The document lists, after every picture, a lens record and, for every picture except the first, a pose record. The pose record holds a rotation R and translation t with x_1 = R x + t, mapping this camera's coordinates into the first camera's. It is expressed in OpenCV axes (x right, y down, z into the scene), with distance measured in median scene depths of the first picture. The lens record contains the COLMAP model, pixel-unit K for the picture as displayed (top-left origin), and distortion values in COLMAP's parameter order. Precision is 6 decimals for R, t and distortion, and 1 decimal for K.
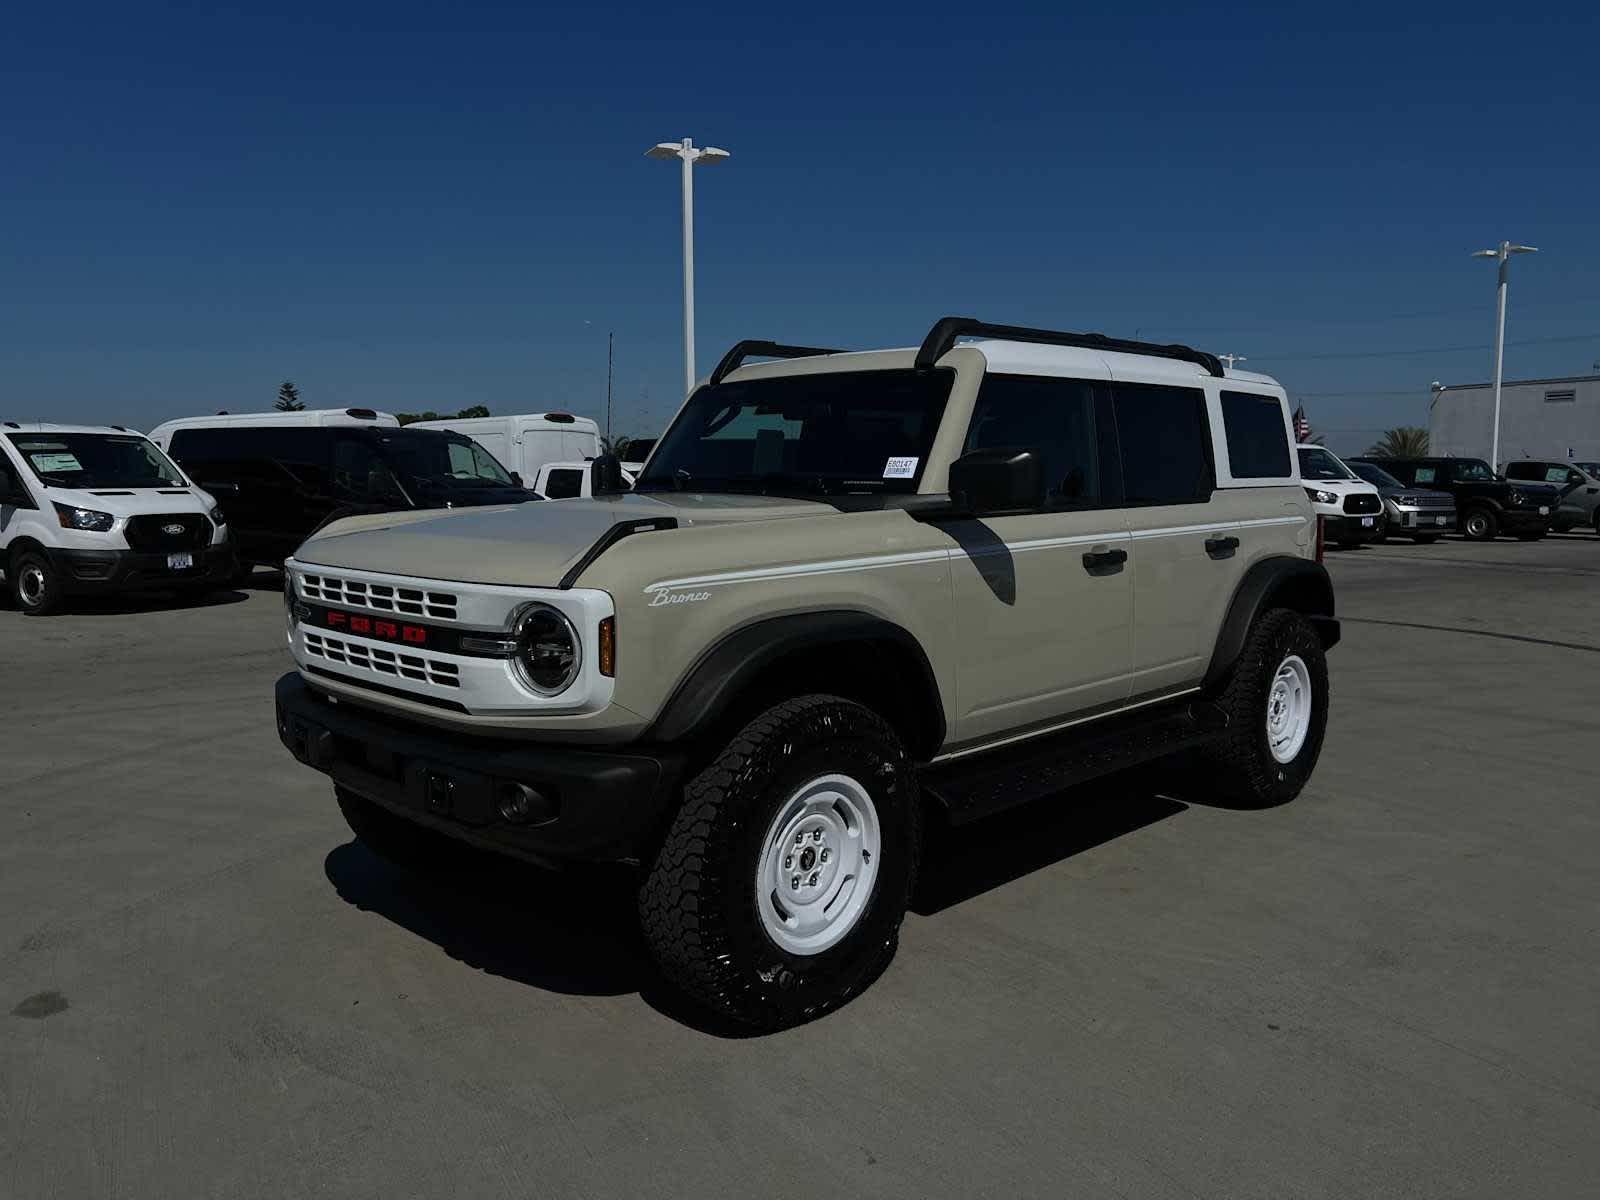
lens RADIAL K [[1248.5, 0, 795.8], [0, 1248.5, 563.7], [0, 0, 1]] dist [0.003588, -0.001156]
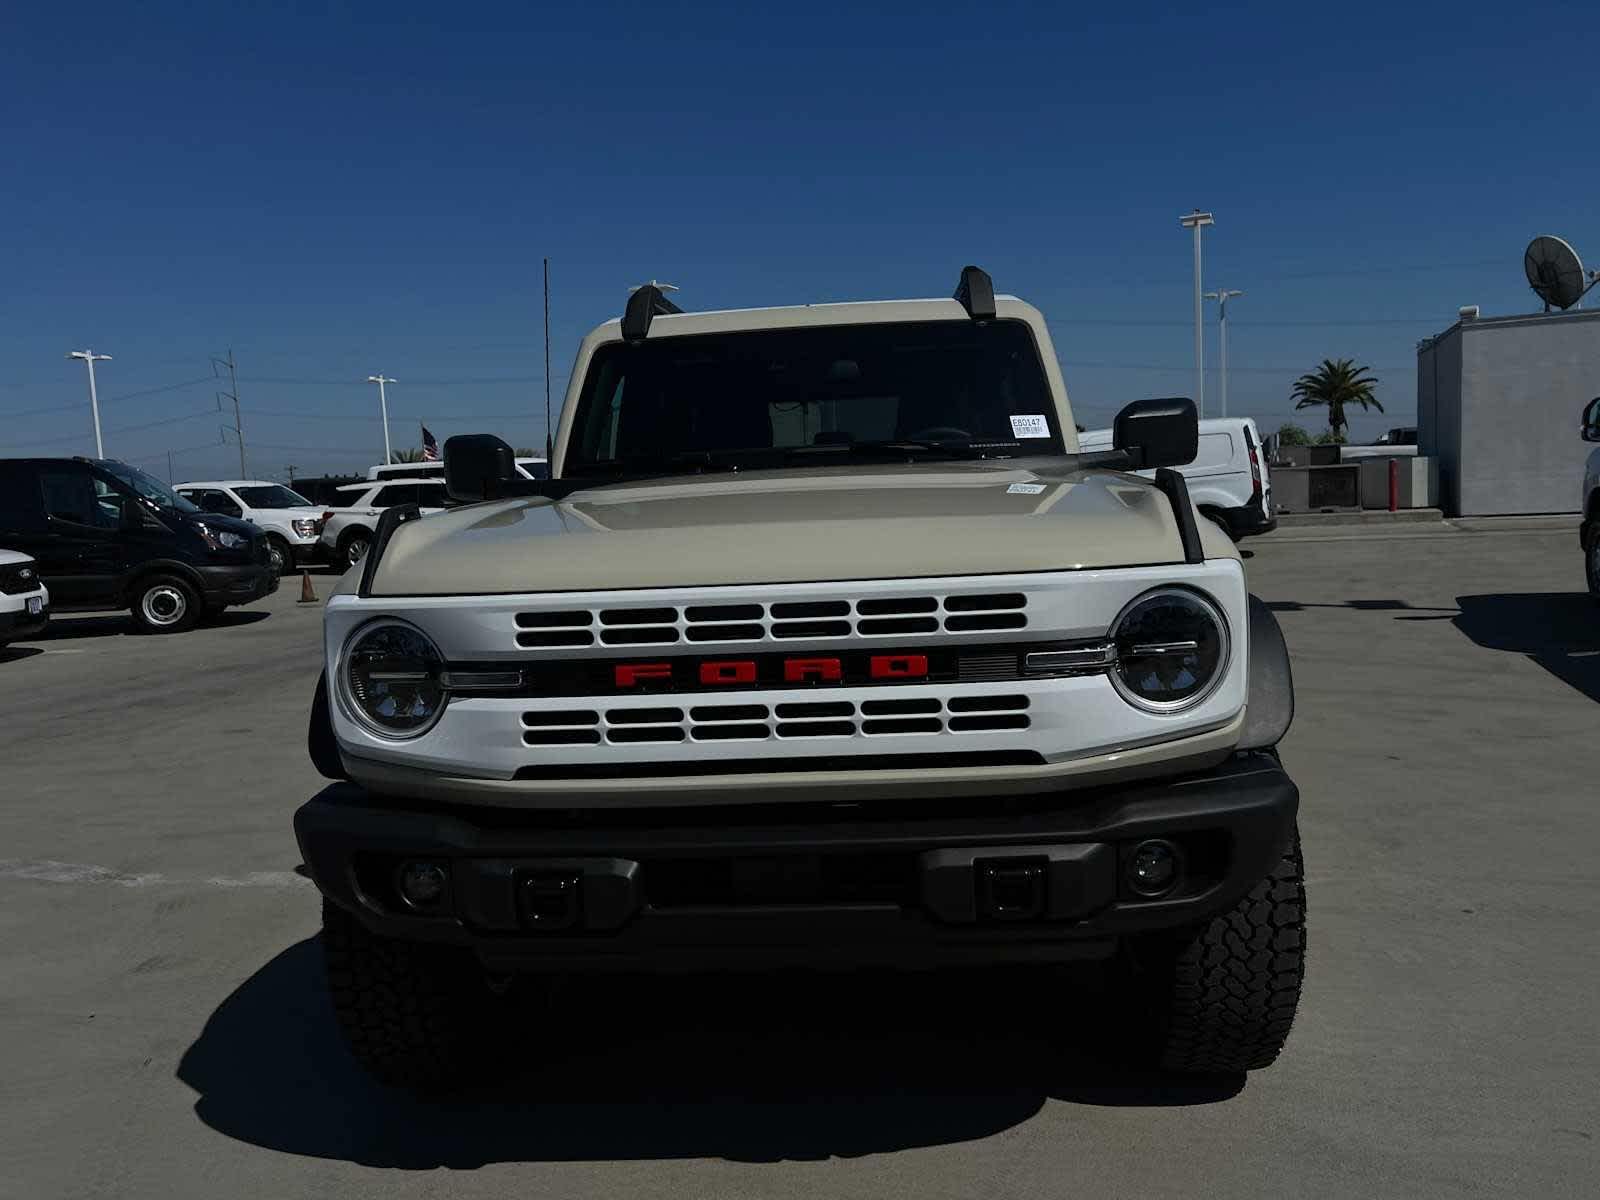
lens RADIAL K [[1266.2, 0, 779.9], [0, 1266.2, 602.5], [0, 0, 1]] dist [-0.002401, -0.008591]
pose [[0.735935, -0.098136, 0.669902, -0.664436], [0.092974, 0.994714, 0.043581, -0.009052], [-0.670638, 0.030211, 0.741170, 0.467100]]
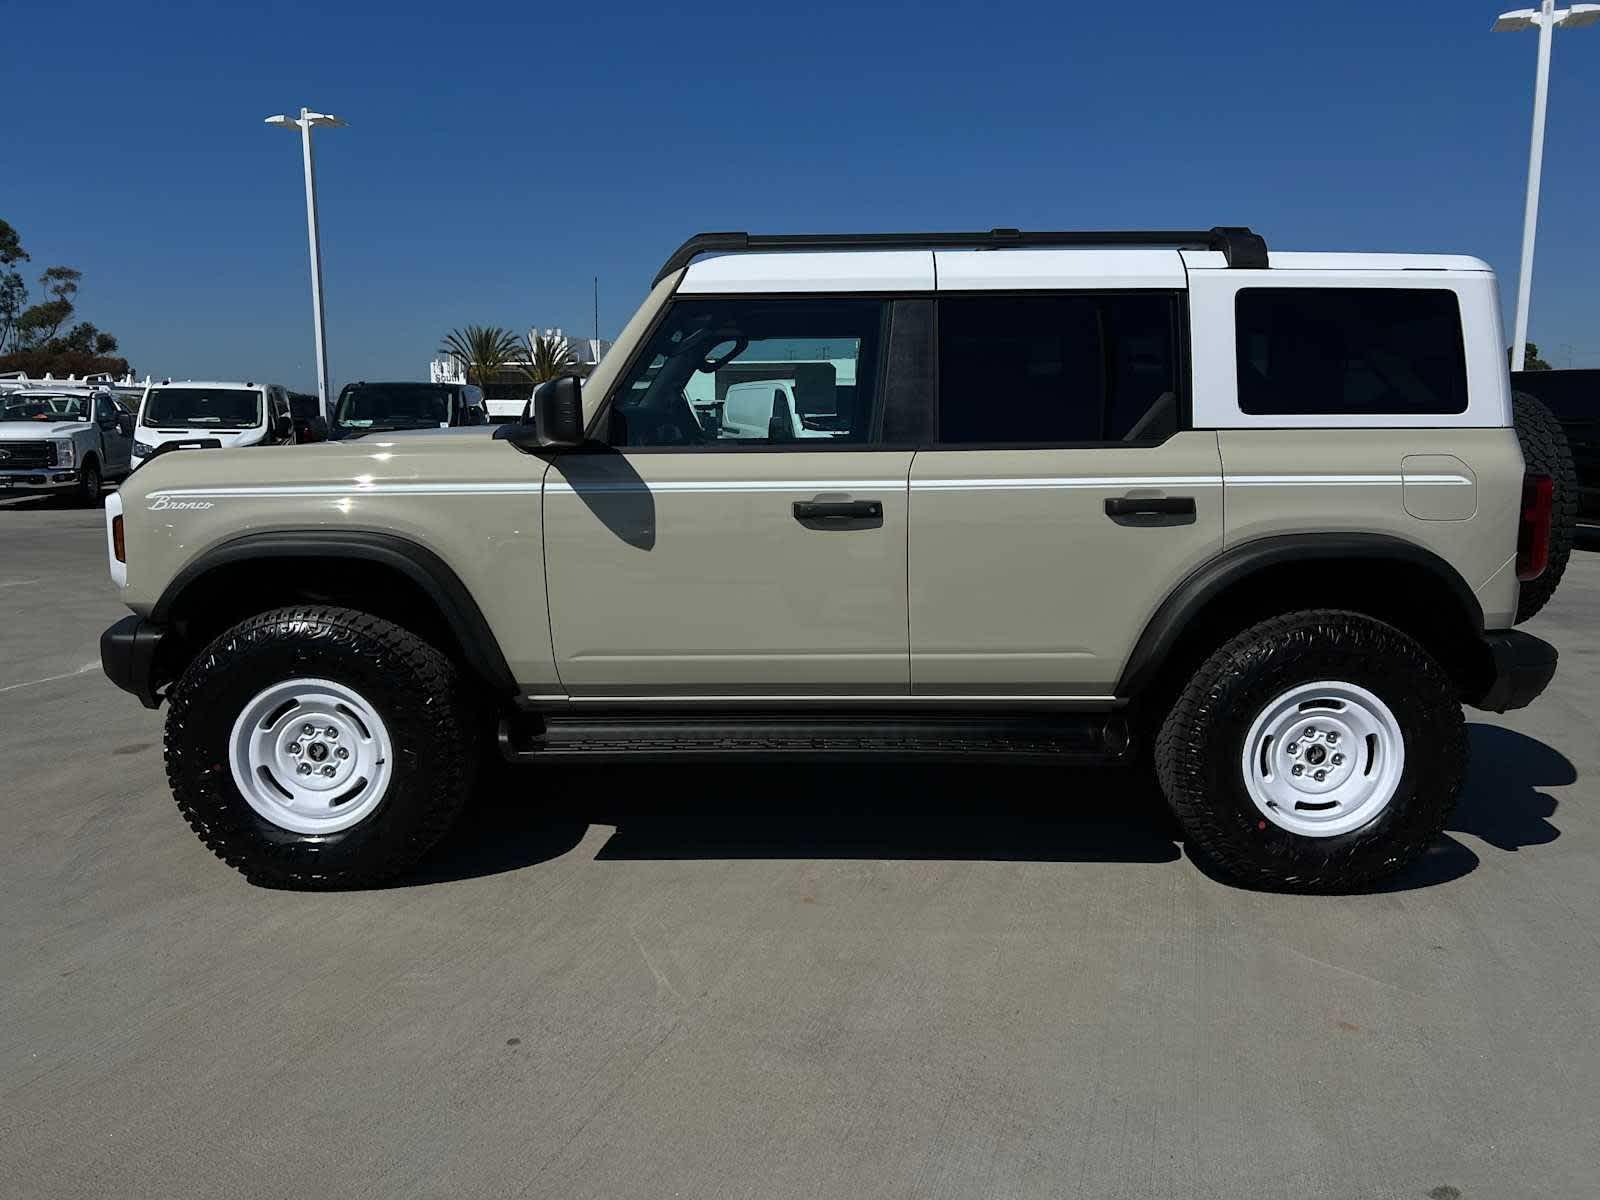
lens RADIAL K [[1223.3, 0, 793.9], [0, 1223.3, 605.9], [0, 0, 1]] dist [0.023776, -0.010473]
pose [[0.699291, 0.112244, -0.705970, 0.915761], [-0.058920, 0.993285, 0.099563, -0.022724], [0.712404, -0.028028, 0.701209, 0.463258]]
